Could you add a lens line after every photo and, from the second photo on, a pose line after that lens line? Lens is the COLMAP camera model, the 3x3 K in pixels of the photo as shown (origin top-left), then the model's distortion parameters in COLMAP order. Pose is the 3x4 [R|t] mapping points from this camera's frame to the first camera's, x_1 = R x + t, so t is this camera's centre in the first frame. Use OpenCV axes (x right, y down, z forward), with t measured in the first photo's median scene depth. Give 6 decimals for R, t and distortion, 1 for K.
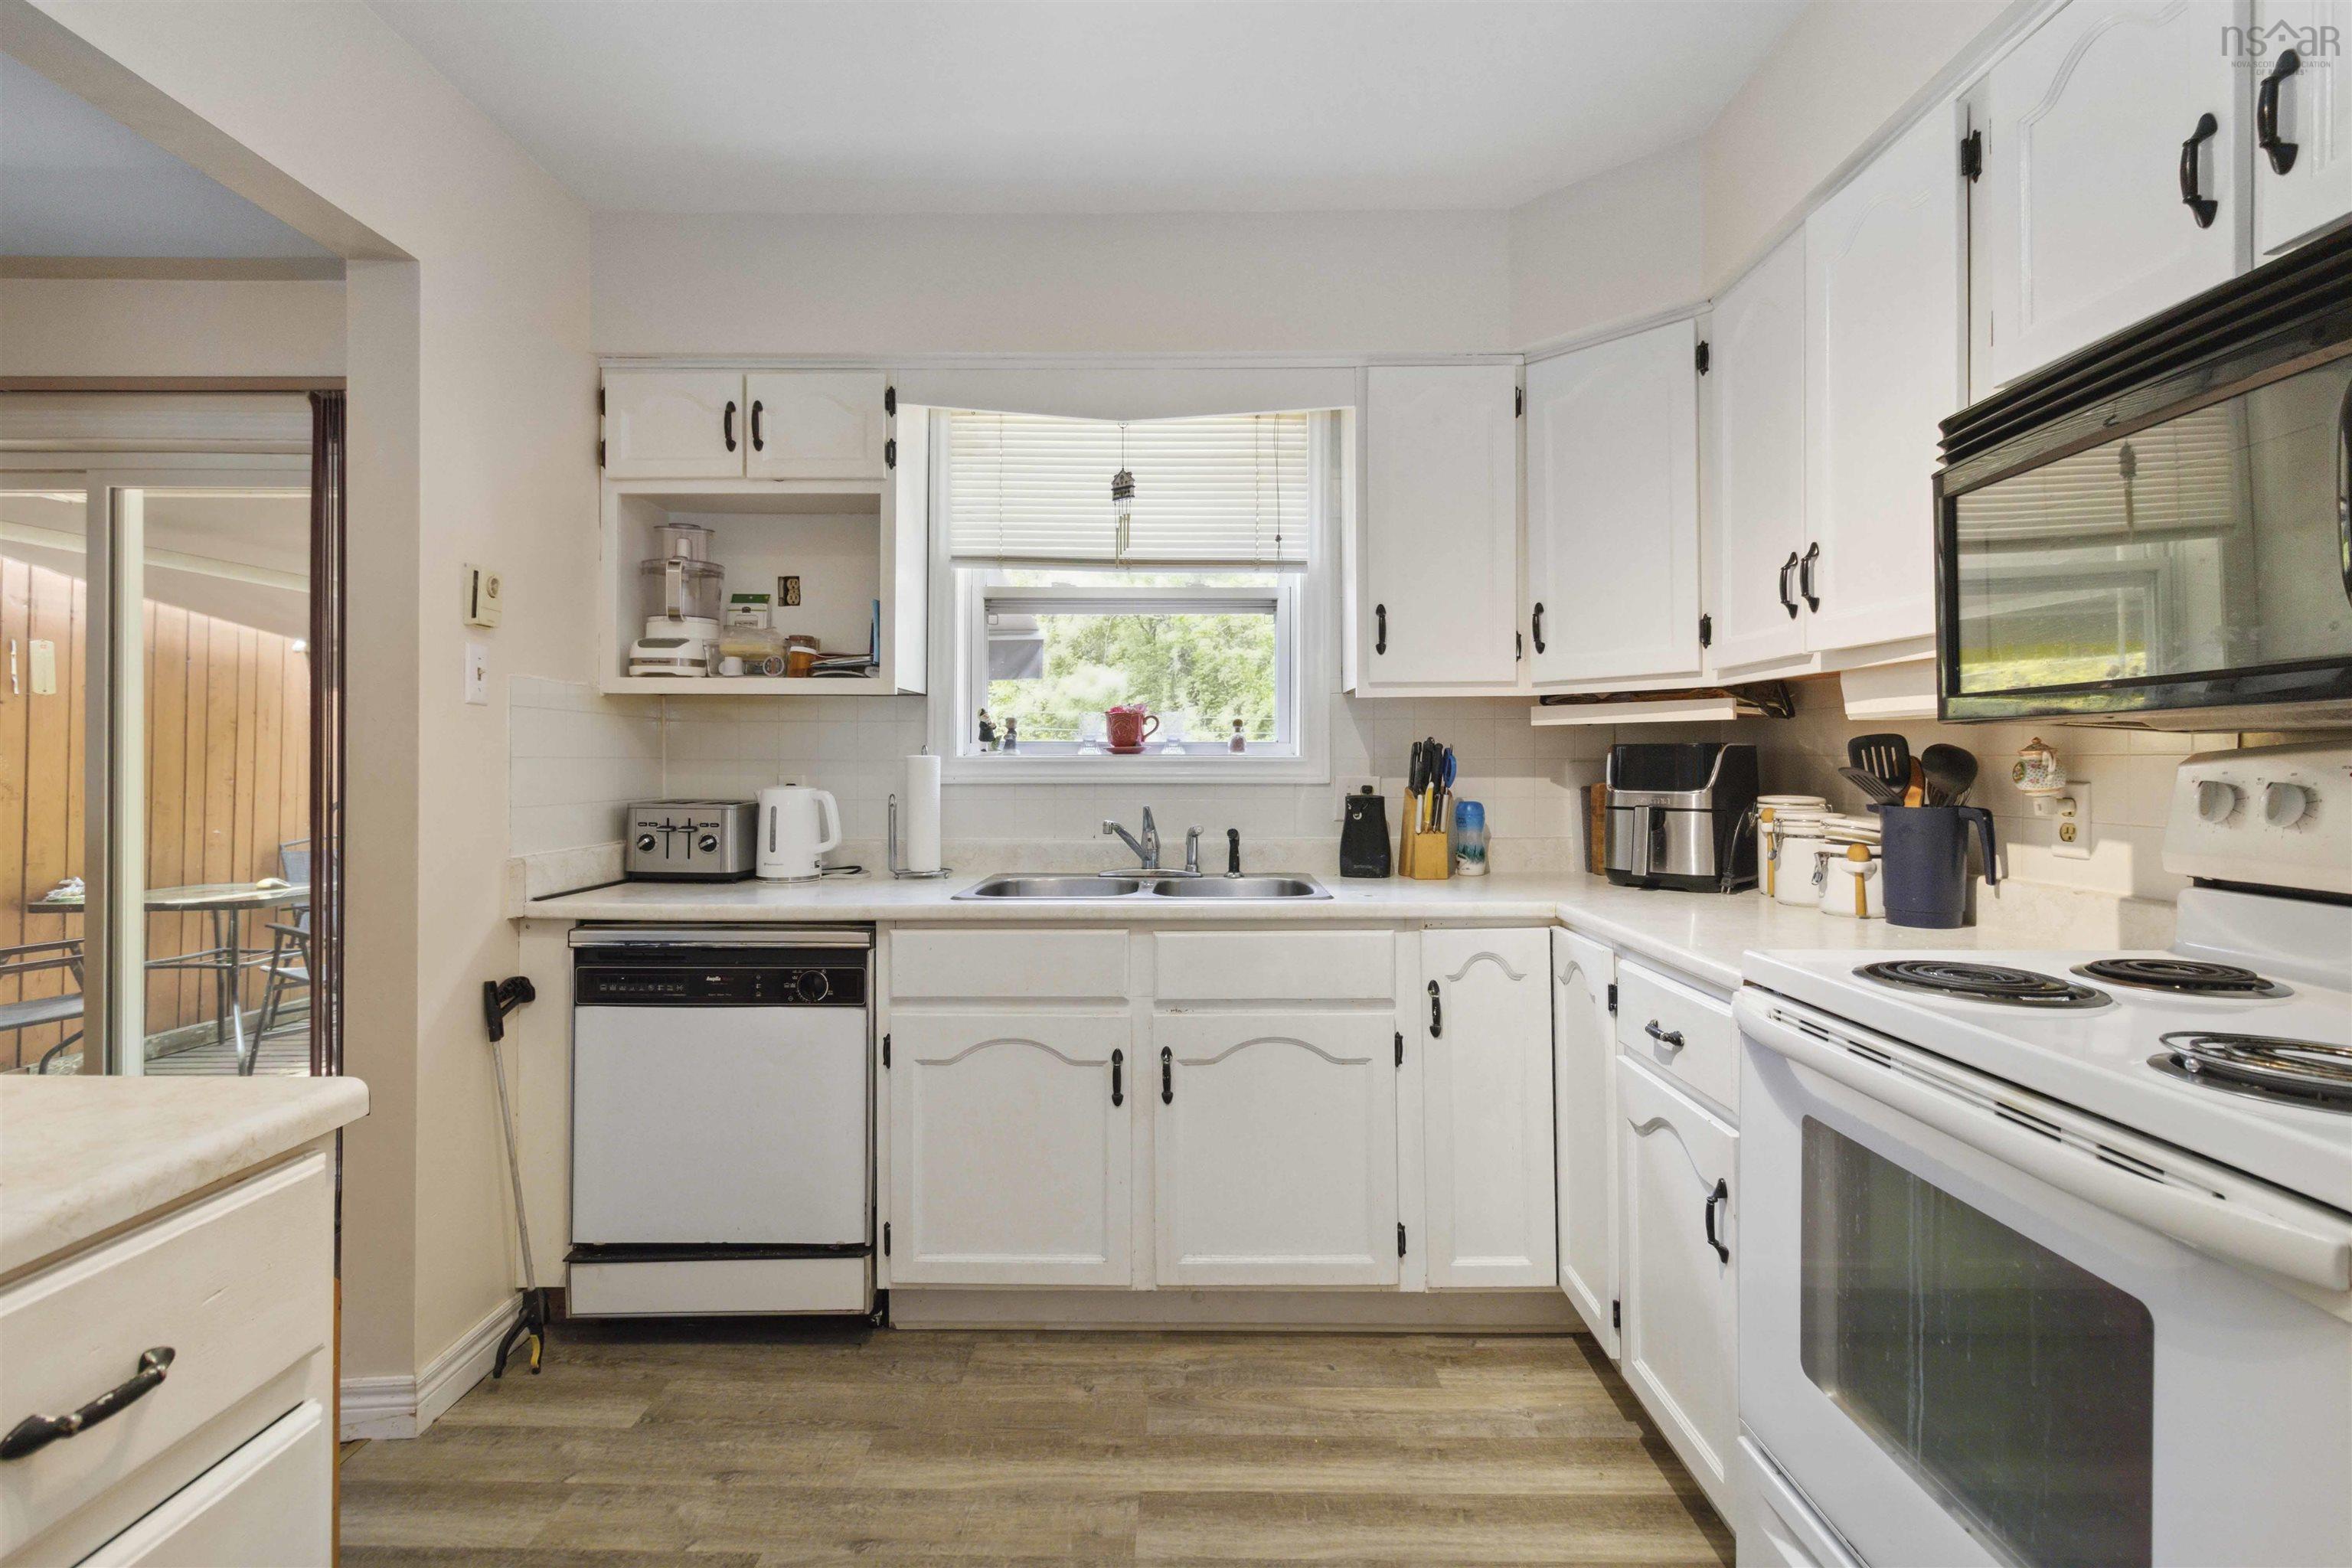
lens RADIAL K [[1113.0, 0, 1182.1], [0, 1113.0, 762.2], [0, 0, 1]] dist [-0.000835, 0.000941]
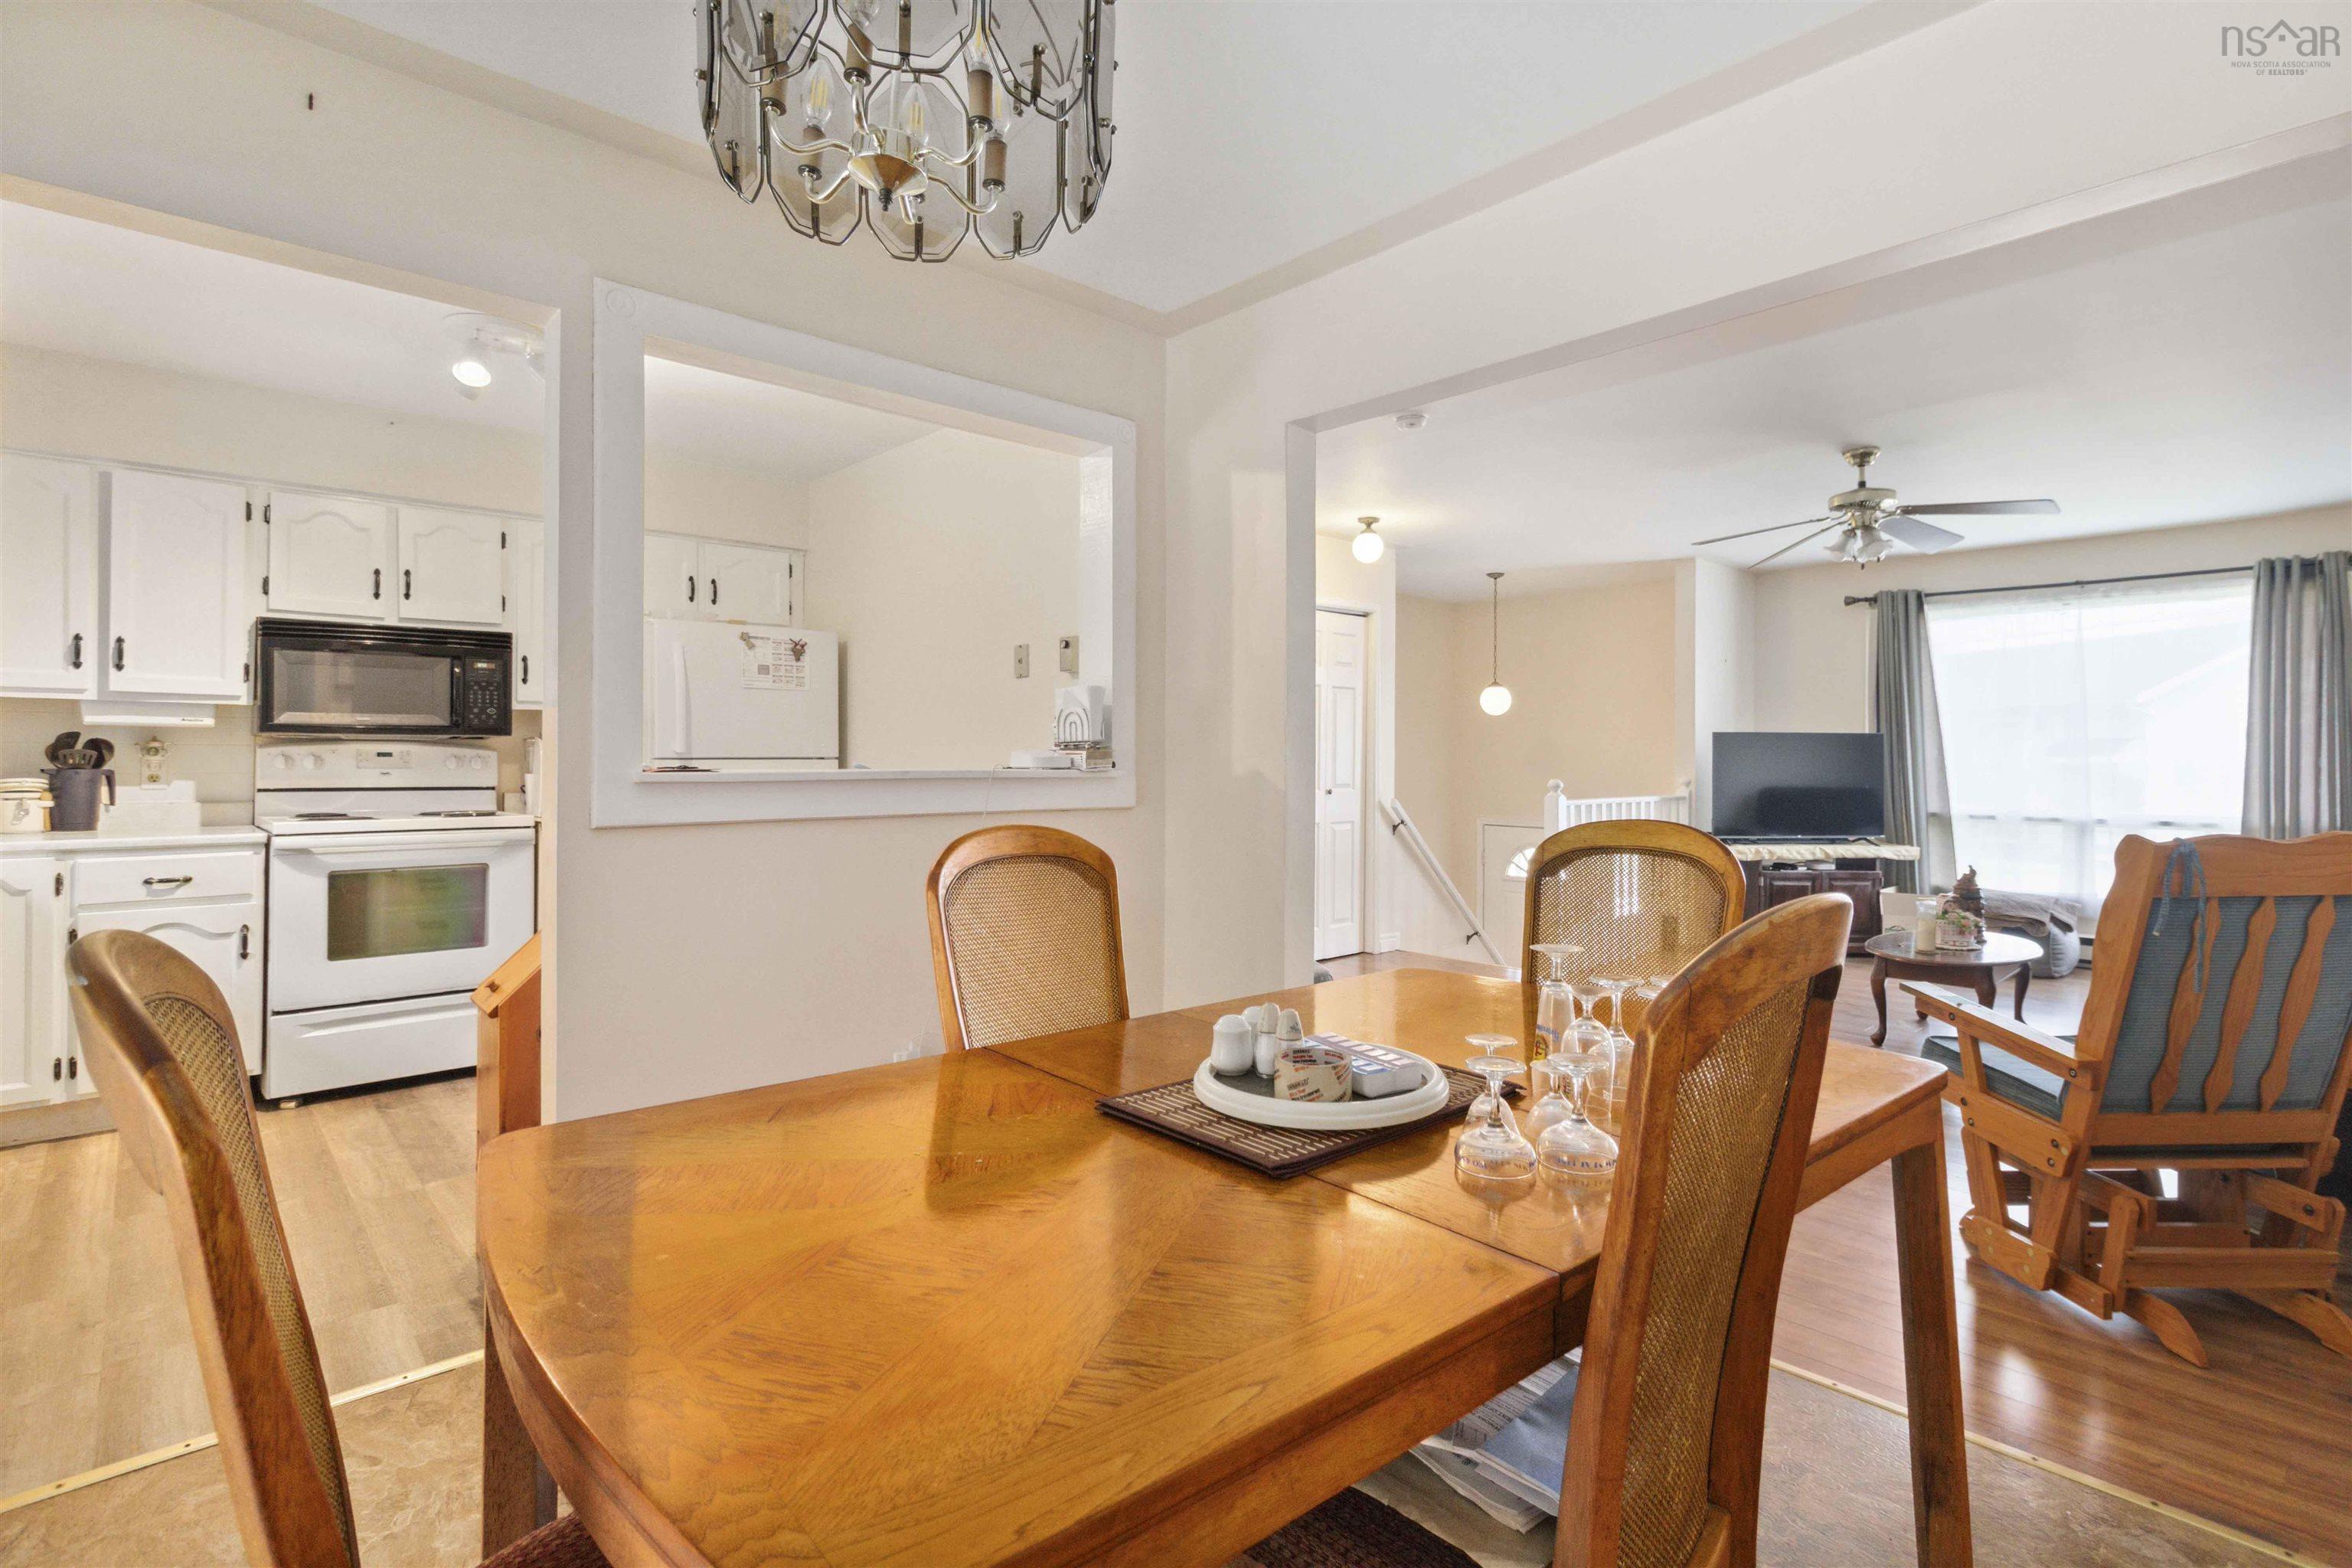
lens RADIAL K [[1130.7, 0, 1184.7], [0, 1130.7, 754.4], [0, 0, 1]] dist [0.003948, -0.000337]
pose [[-0.685306, -0.004165, 0.728243, -1.765790], [-0.006832, 0.999976, -0.000710, 0.001436], [-0.728223, -0.005462, -0.685319, 0.803143]]
